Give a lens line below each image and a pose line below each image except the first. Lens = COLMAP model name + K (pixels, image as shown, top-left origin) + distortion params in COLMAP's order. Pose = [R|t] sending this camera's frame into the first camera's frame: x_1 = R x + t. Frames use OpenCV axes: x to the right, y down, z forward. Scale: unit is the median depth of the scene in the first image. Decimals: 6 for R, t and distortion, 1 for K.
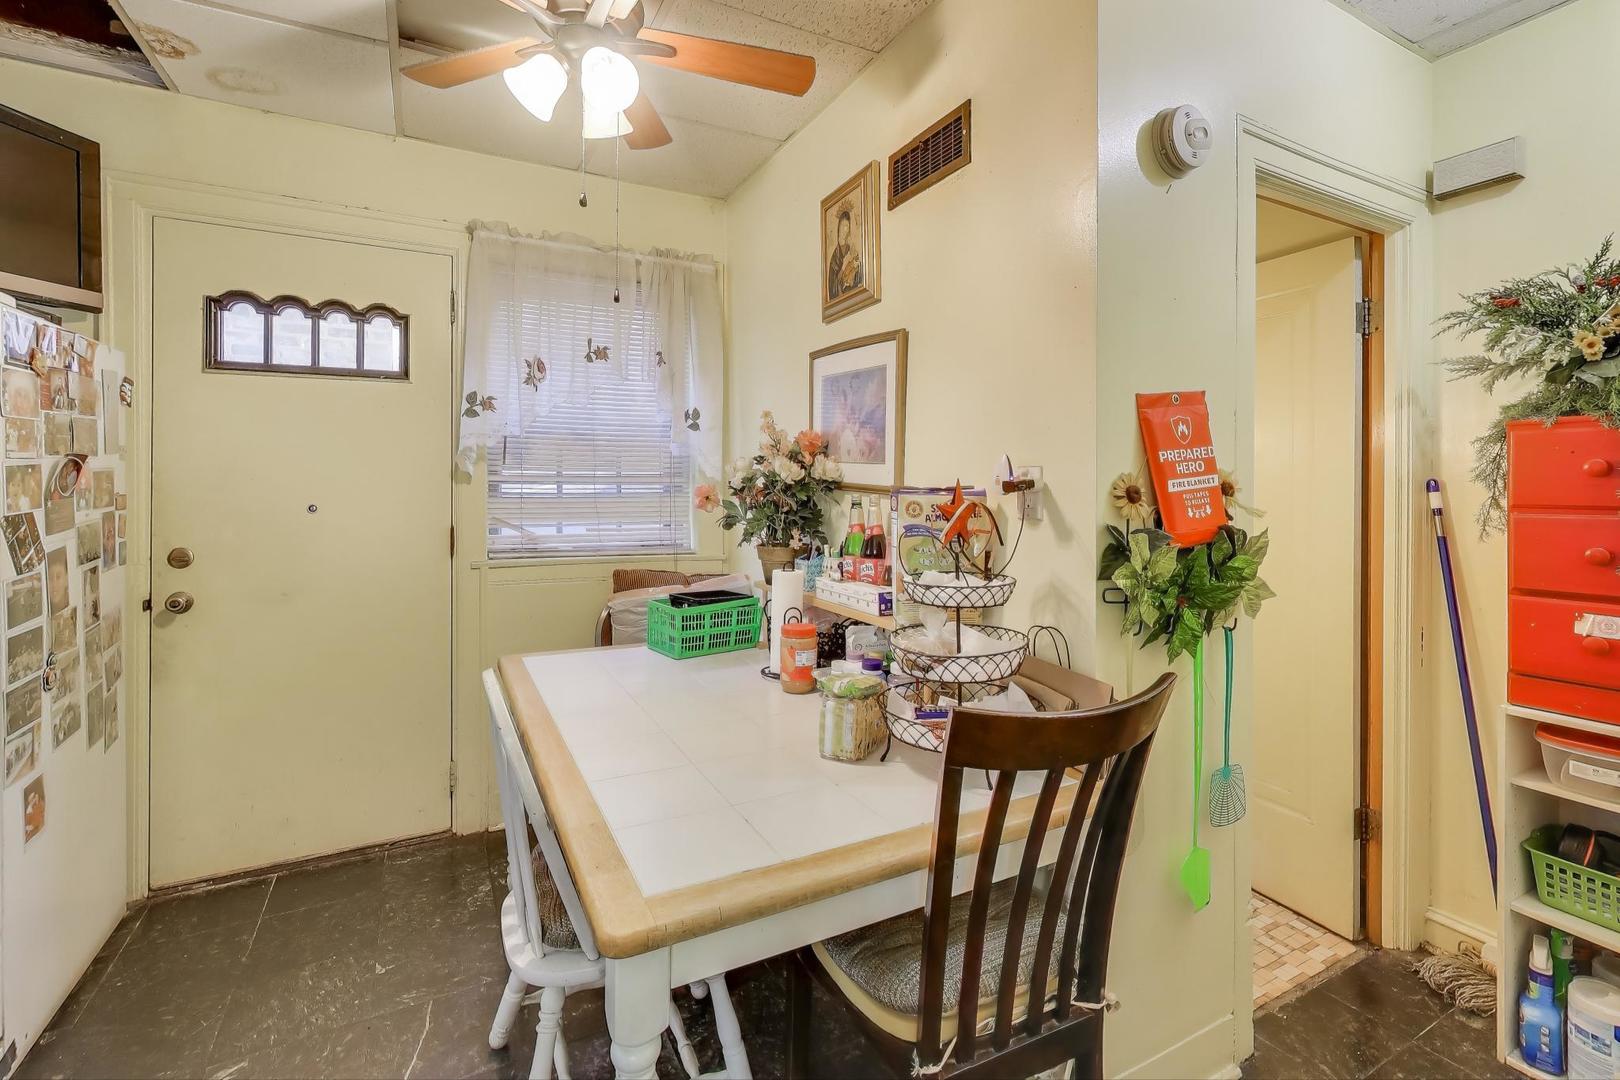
lens RADIAL K [[717.6, 0, 803.4], [0, 717.6, 485.1], [0, 0, 1]] dist [-0.000149, 0.000011]
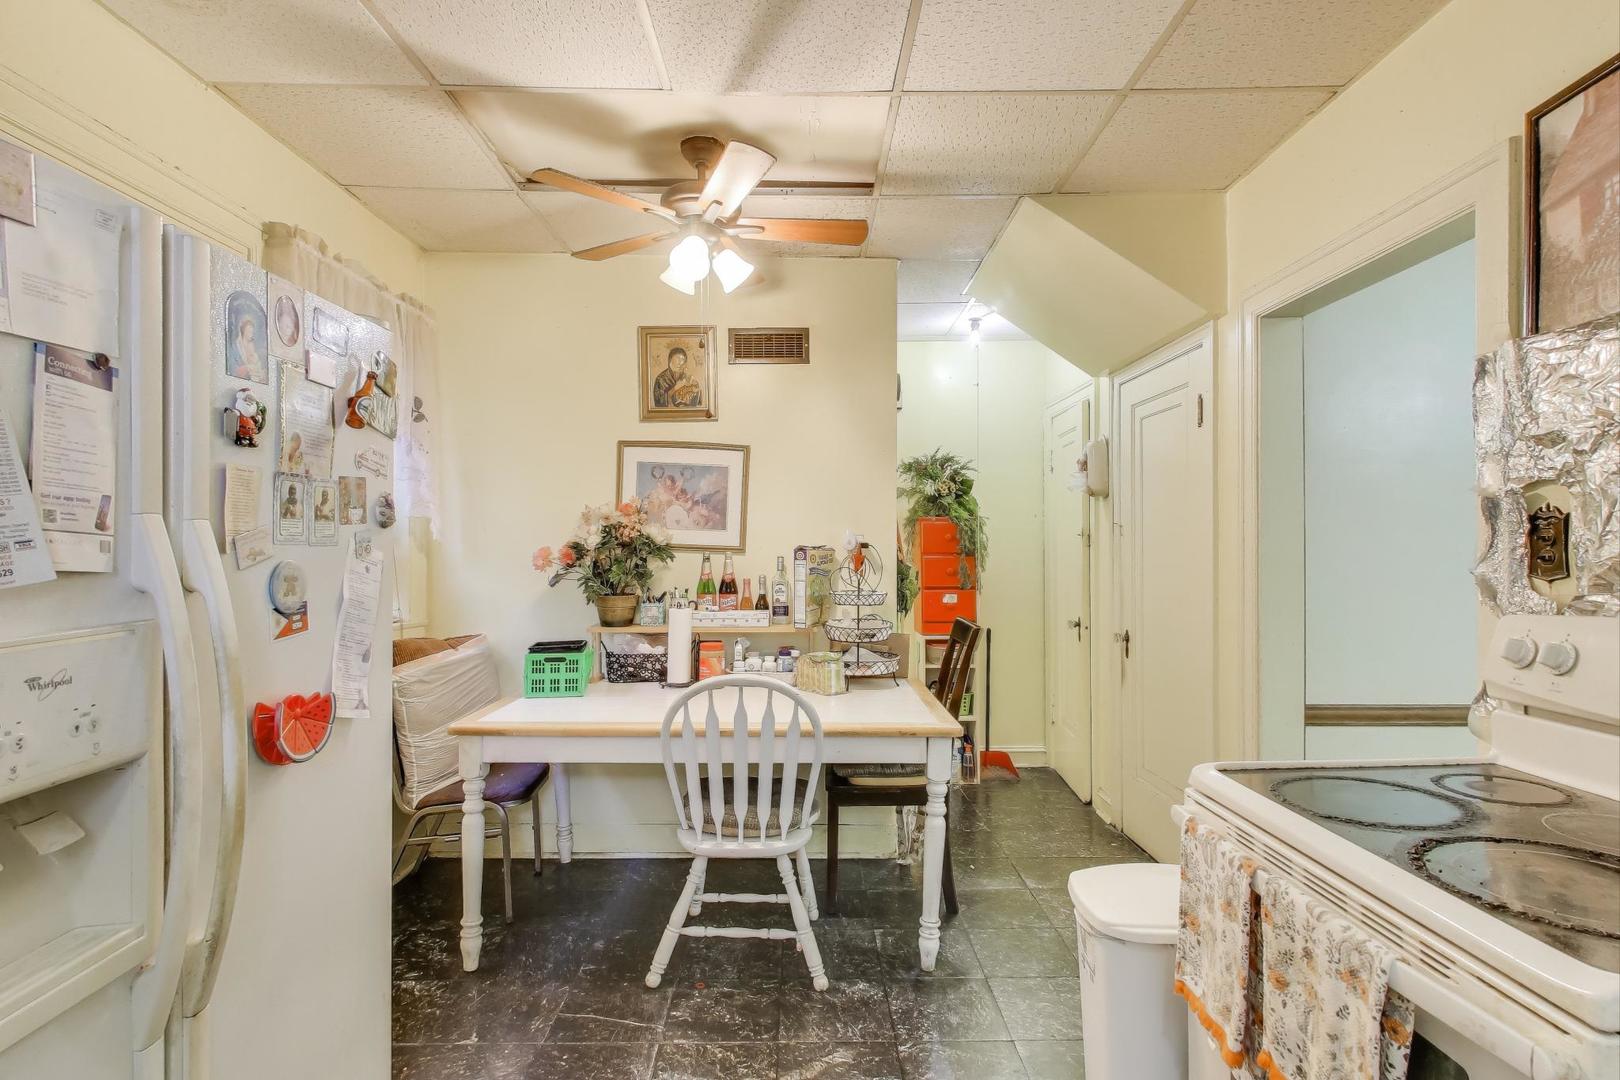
lens RADIAL K [[810.4, 0, 810.0], [0, 810.4, 540.0], [0, 0, 1]] dist [0.002354, 0.000161]
pose [[0.460656, -0.001954, 0.887576, -1.167760], [0.005912, 0.999982, -0.000866, -0.007954], [-0.887559, 0.005646, 0.460660, 0.054767]]
